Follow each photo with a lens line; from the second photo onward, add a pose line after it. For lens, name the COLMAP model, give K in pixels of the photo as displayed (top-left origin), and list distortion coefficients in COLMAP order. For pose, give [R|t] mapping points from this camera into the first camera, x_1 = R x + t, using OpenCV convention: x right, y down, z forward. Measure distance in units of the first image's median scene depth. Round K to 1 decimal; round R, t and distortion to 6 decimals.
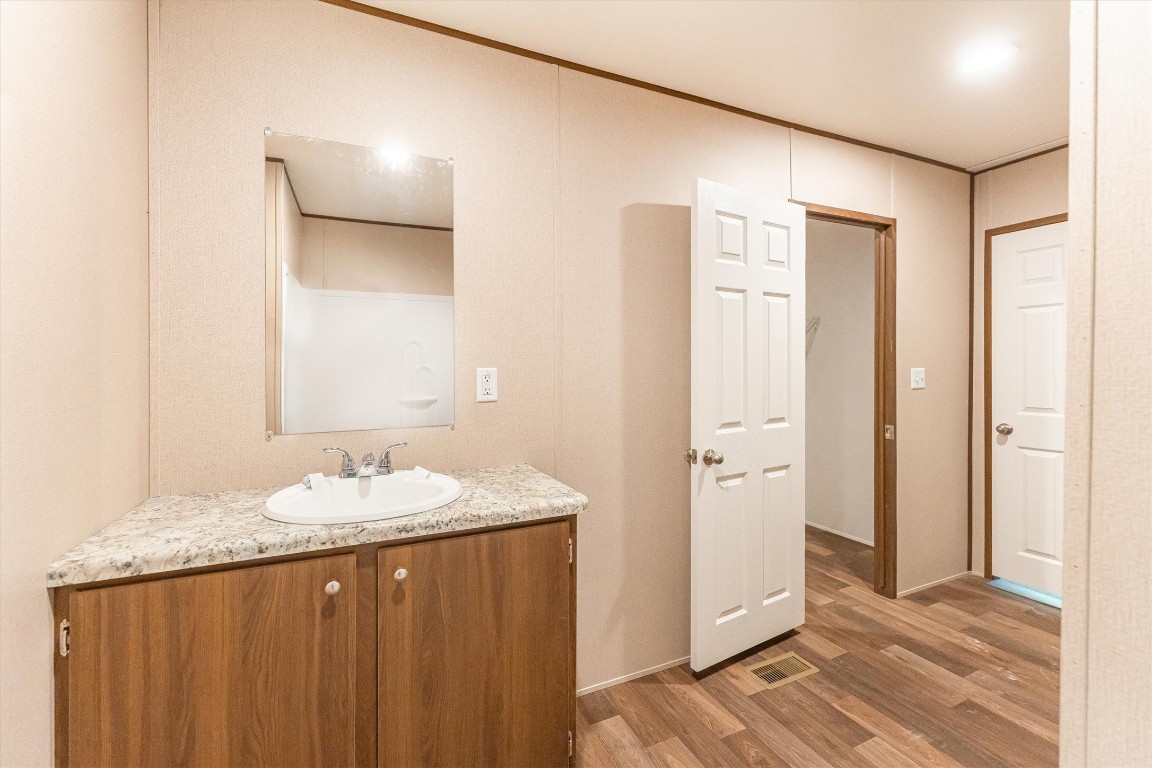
lens RADIAL K [[493.2, 0, 571.2], [0, 493.2, 360.1], [0, 0, 1]] dist [0.009199, -0.000131]
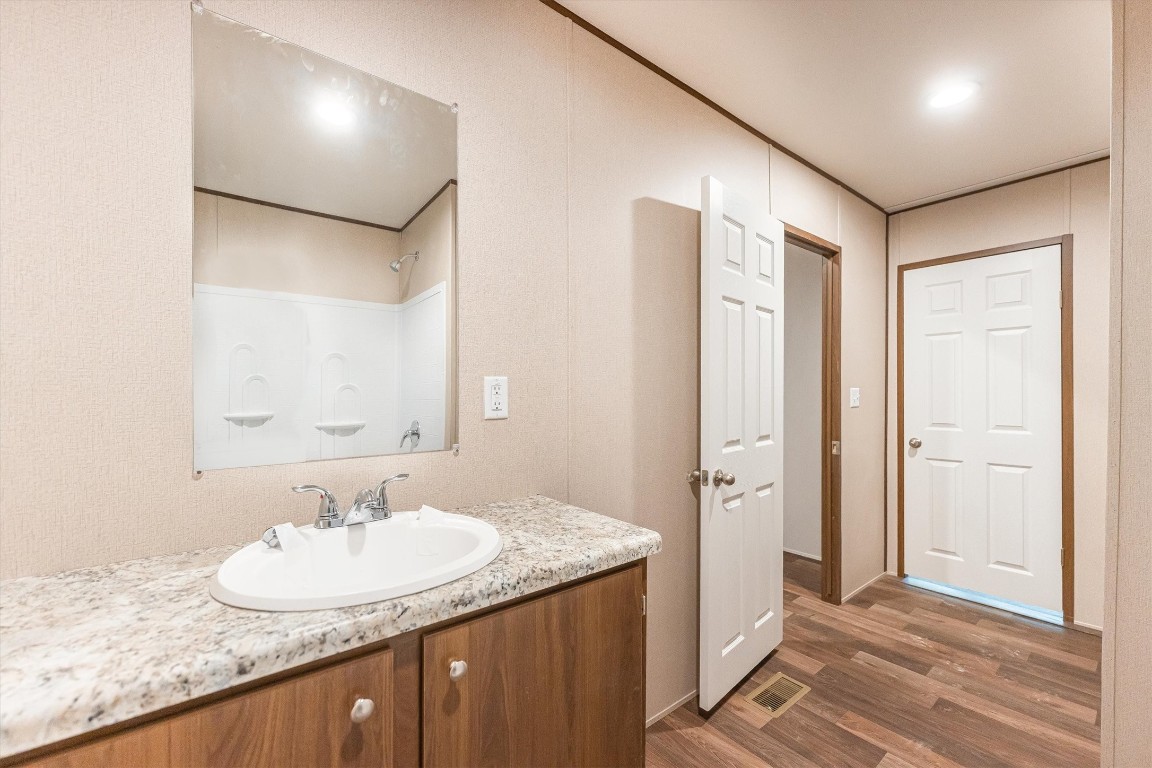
lens RADIAL K [[474.1, 0, 569.3], [0, 474.1, 389.8], [0, 0, 1]] dist [0.012314, -0.002964]
pose [[0.971880, 0.005482, 0.235412, -0.236367], [-0.006465, 0.999973, 0.003402, 0.033753], [-0.235387, -0.004828, 0.971890, 0.227222]]
